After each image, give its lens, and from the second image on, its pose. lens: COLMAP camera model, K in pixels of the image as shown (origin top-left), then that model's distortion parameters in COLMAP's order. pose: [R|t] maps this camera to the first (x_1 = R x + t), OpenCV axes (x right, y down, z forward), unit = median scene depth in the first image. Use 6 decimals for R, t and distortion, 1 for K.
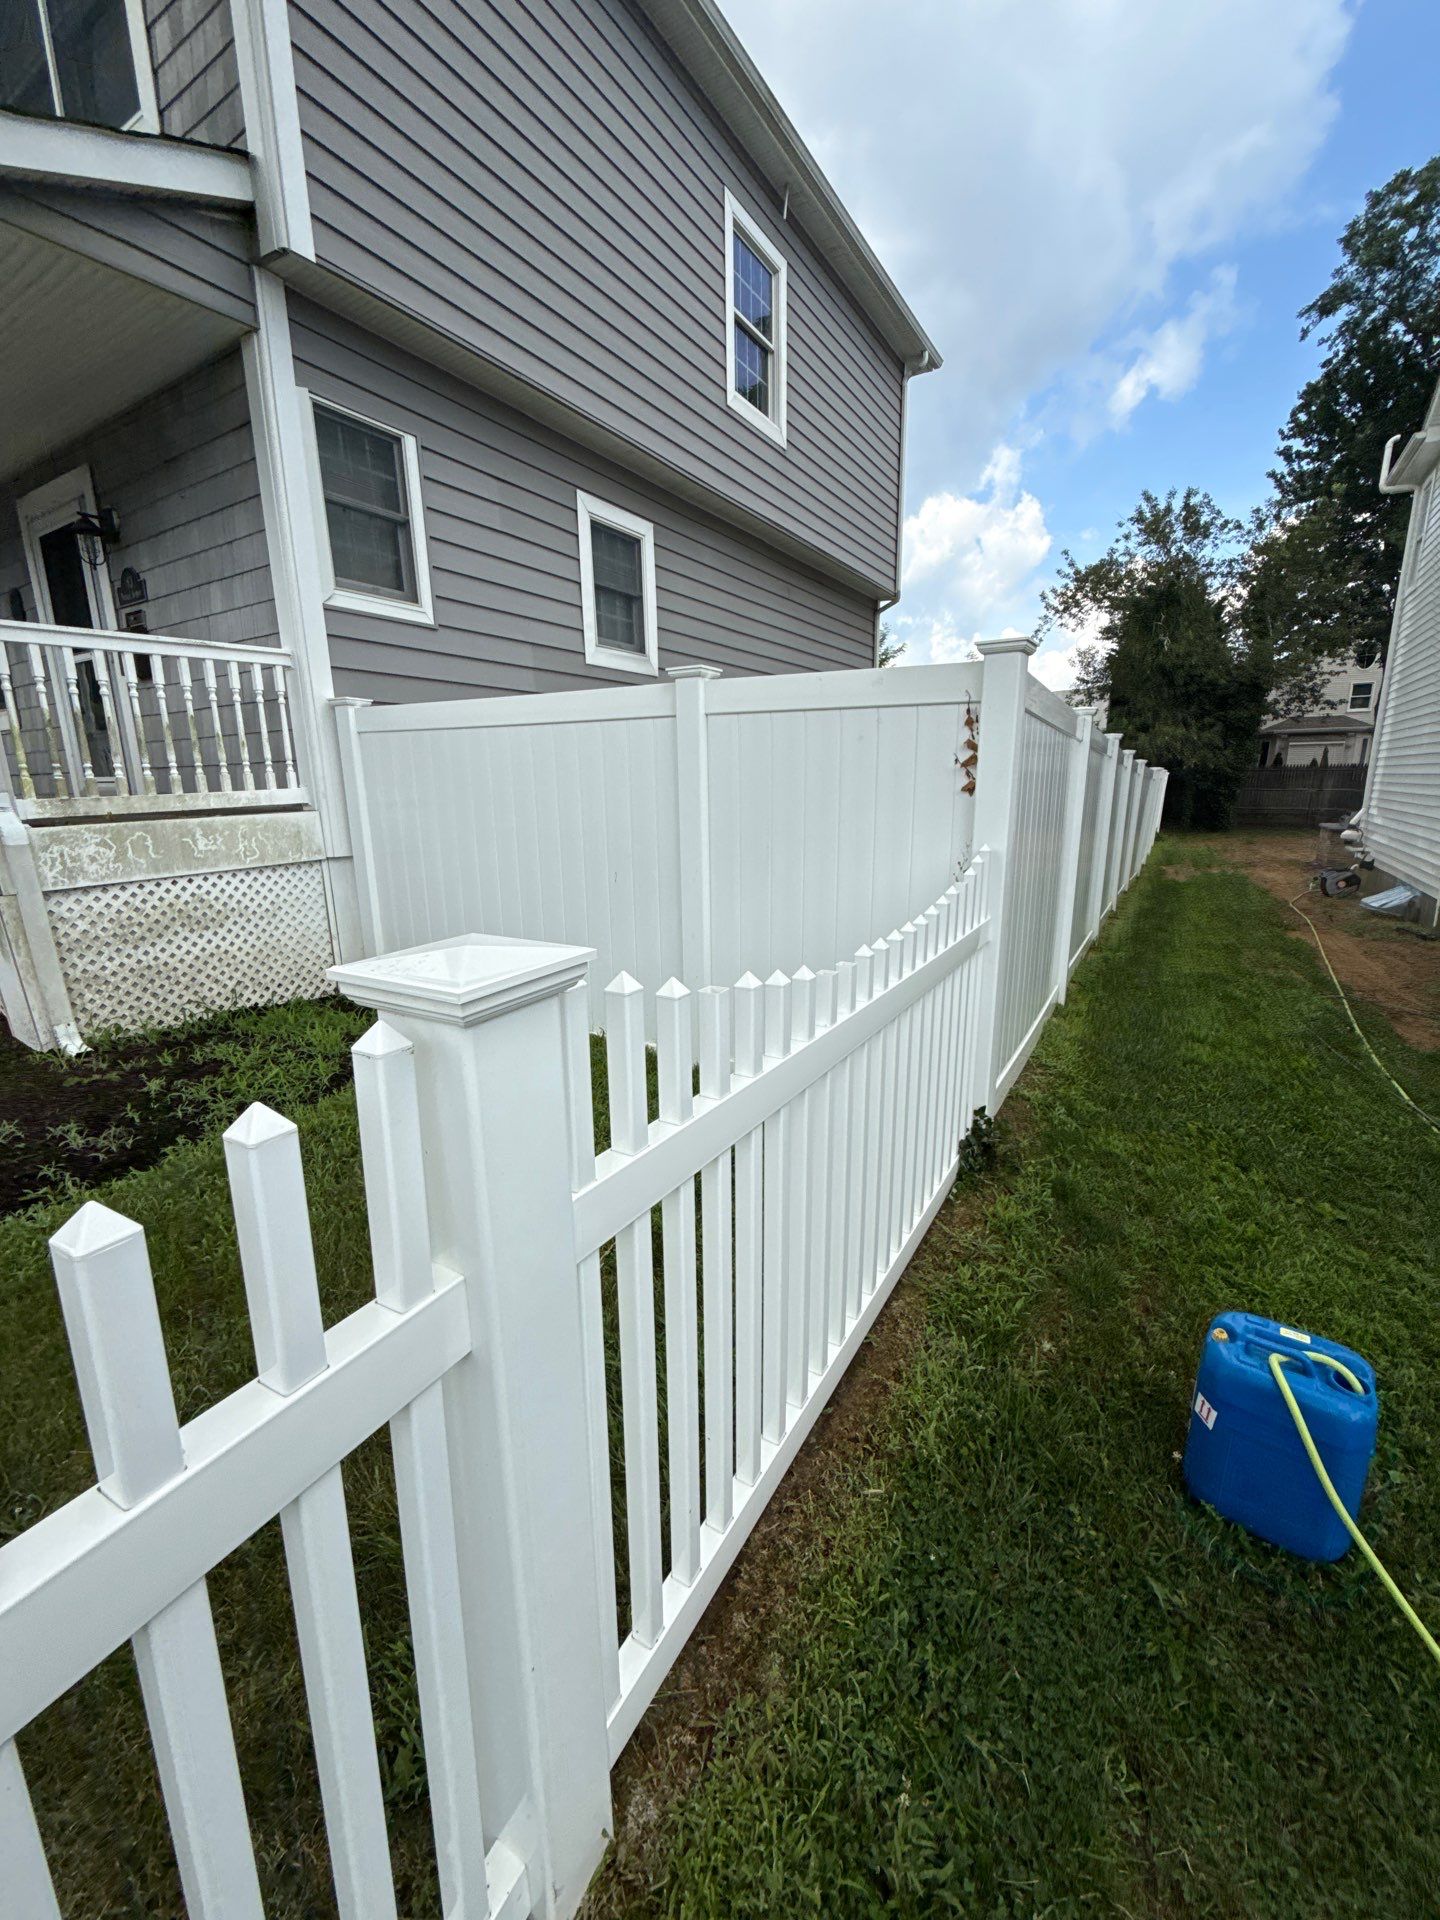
lens RADIAL K [[764.3, 0, 719.6], [0, 764.3, 959.3], [0, 0, 1]] dist [0.012994, -0.000103]
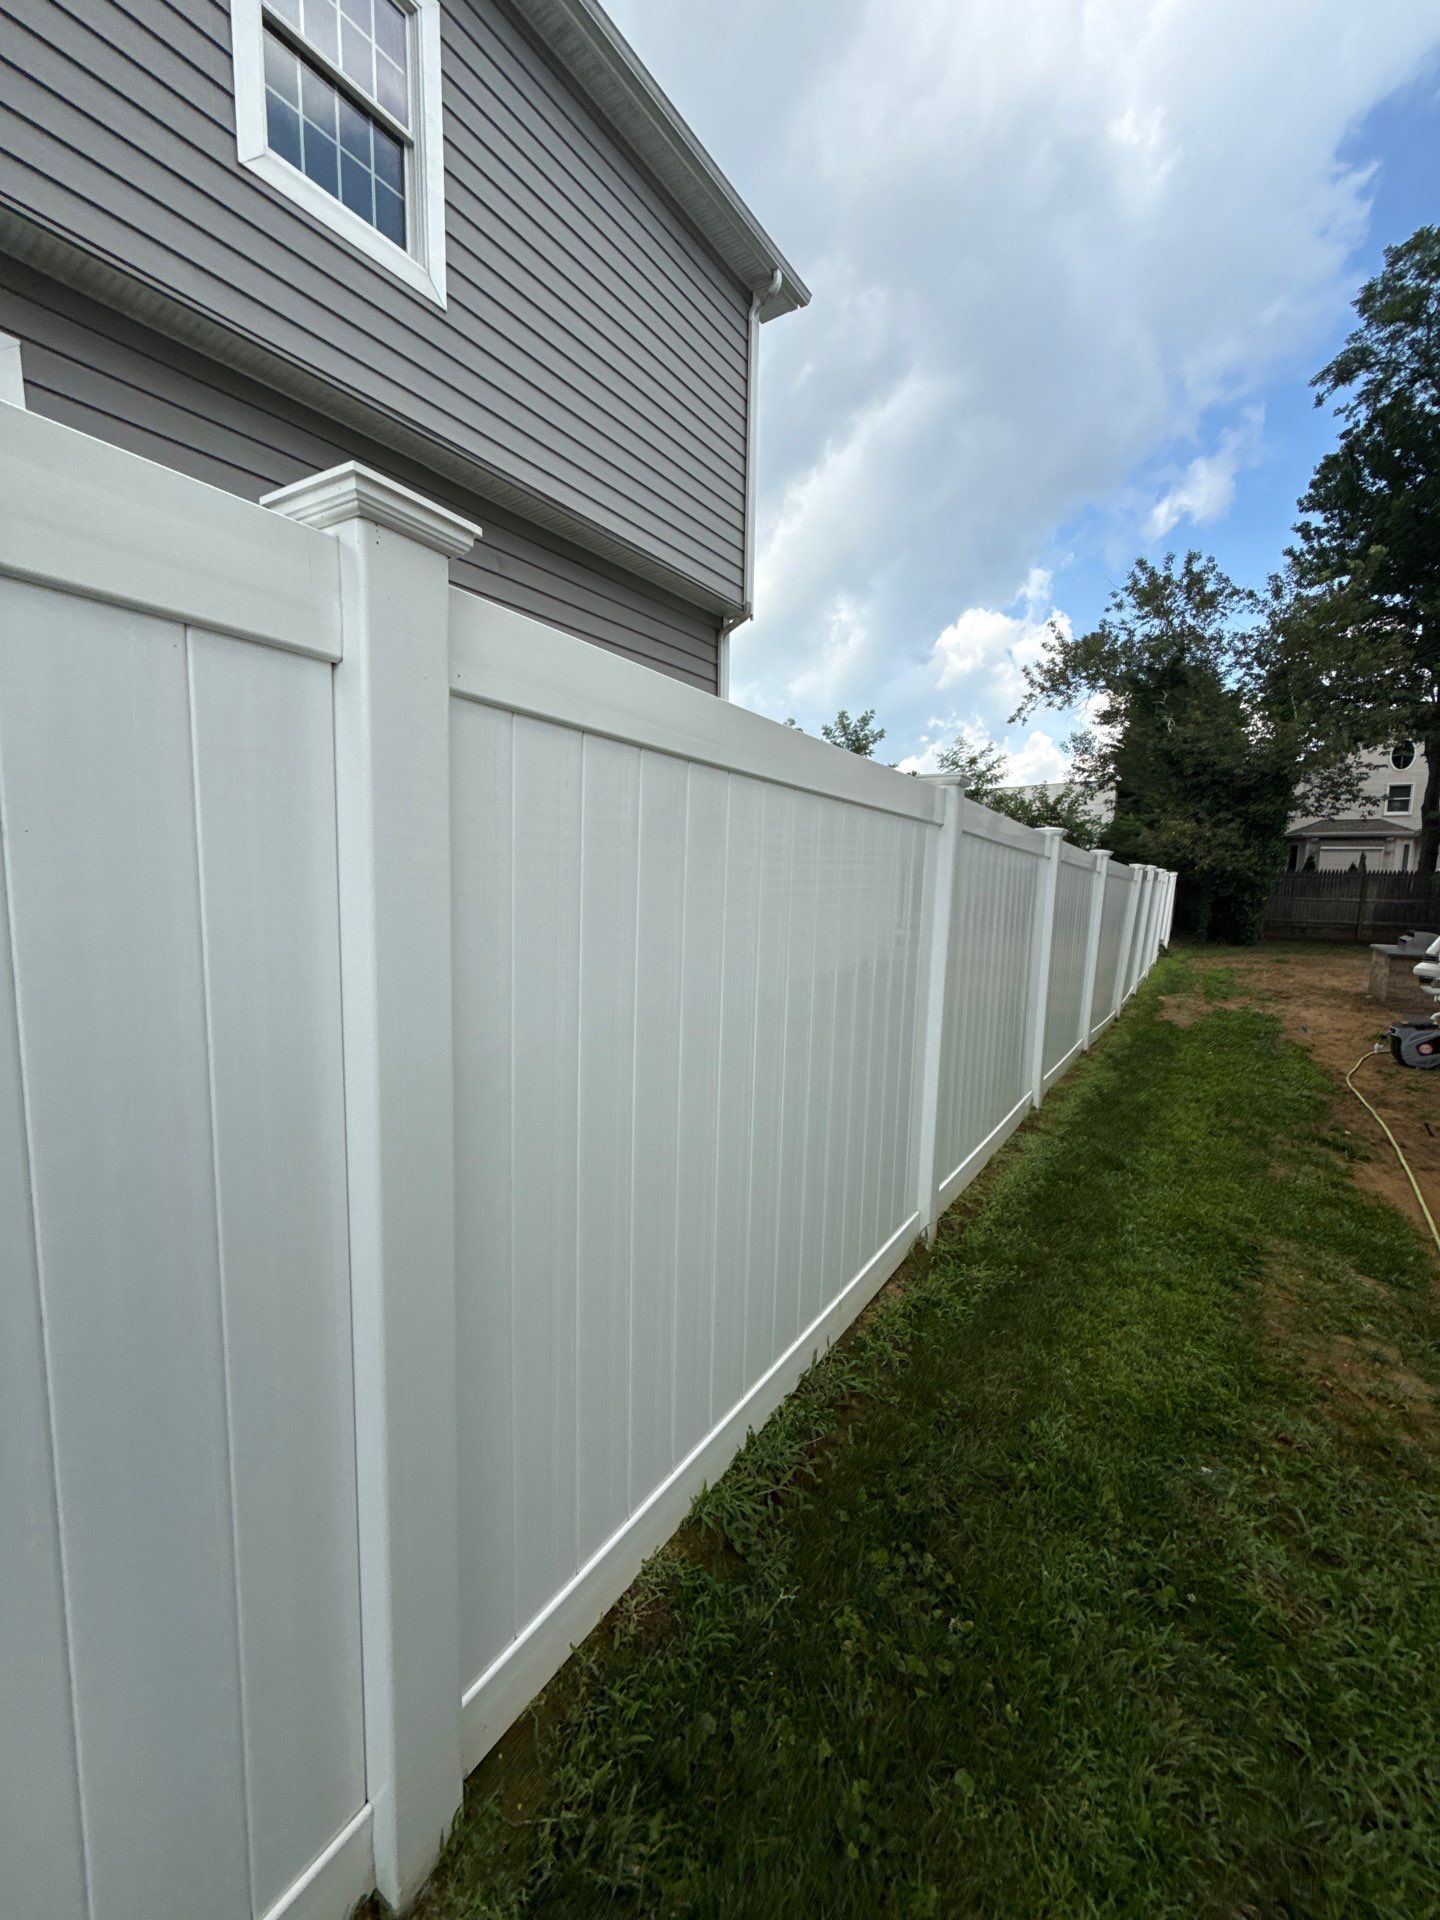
lens RADIAL K [[764.3, 0, 714.7], [0, 764.3, 961.3], [0, 0, 1]] dist [0.012994, -0.000103]
pose [[0.998730, 0.035810, -0.035440, 0.110487], [-0.039412, 0.993501, -0.106778, -0.037497], [0.031385, 0.108039, 0.993651, 0.157544]]
